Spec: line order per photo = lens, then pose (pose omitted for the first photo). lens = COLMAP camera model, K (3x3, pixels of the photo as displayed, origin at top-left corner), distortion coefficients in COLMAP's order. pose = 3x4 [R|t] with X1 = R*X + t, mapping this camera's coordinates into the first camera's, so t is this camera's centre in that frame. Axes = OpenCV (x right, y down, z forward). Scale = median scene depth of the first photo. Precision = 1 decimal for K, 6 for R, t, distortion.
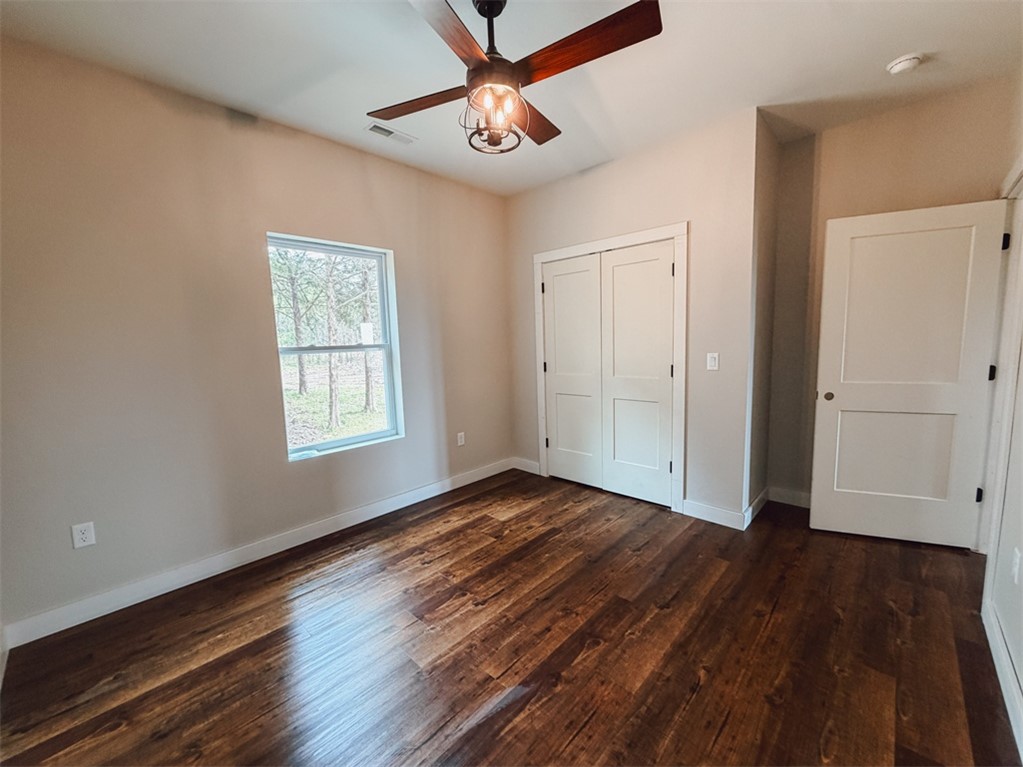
lens RADIAL K [[413.9, 0, 511.5], [0, 413.9, 383.5], [0, 0, 1]] dist [-0.001804, -0.000598]
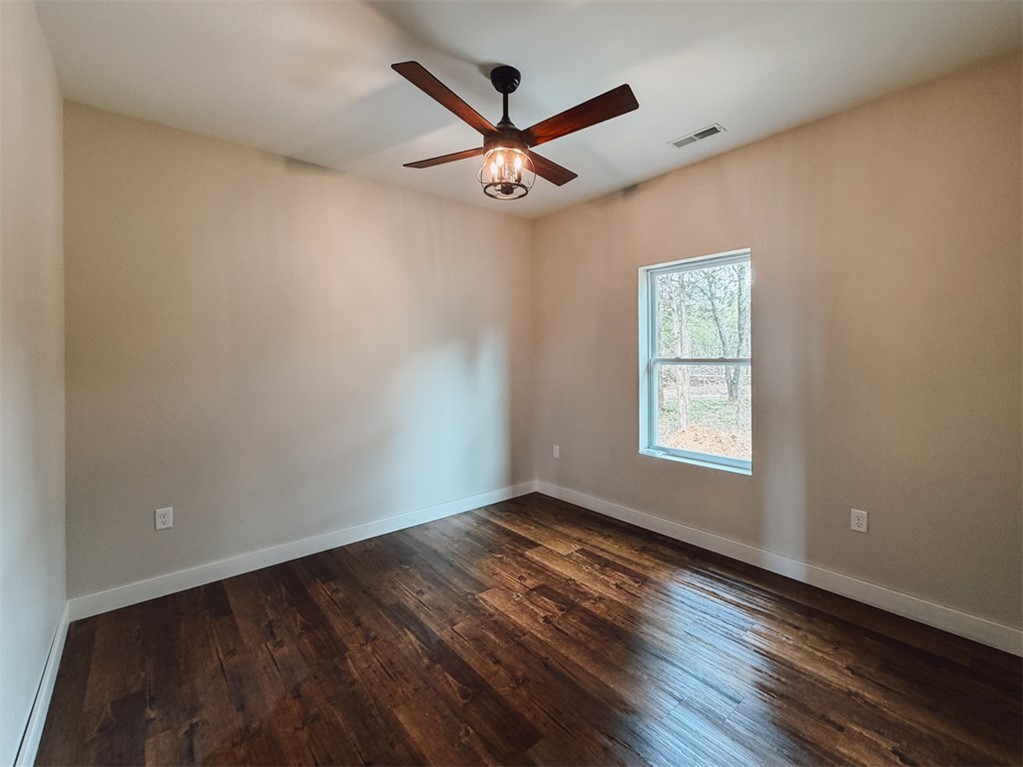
lens RADIAL K [[416.8, 0, 509.3], [0, 416.8, 354.2], [0, 0, 1]] dist [0.000696, -0.000017]
pose [[-0.095053, 0.027640, -0.995088, 0.979812], [-0.098305, 0.994468, 0.037014, -0.147157], [0.990606, 0.101341, -0.091810, 0.994898]]
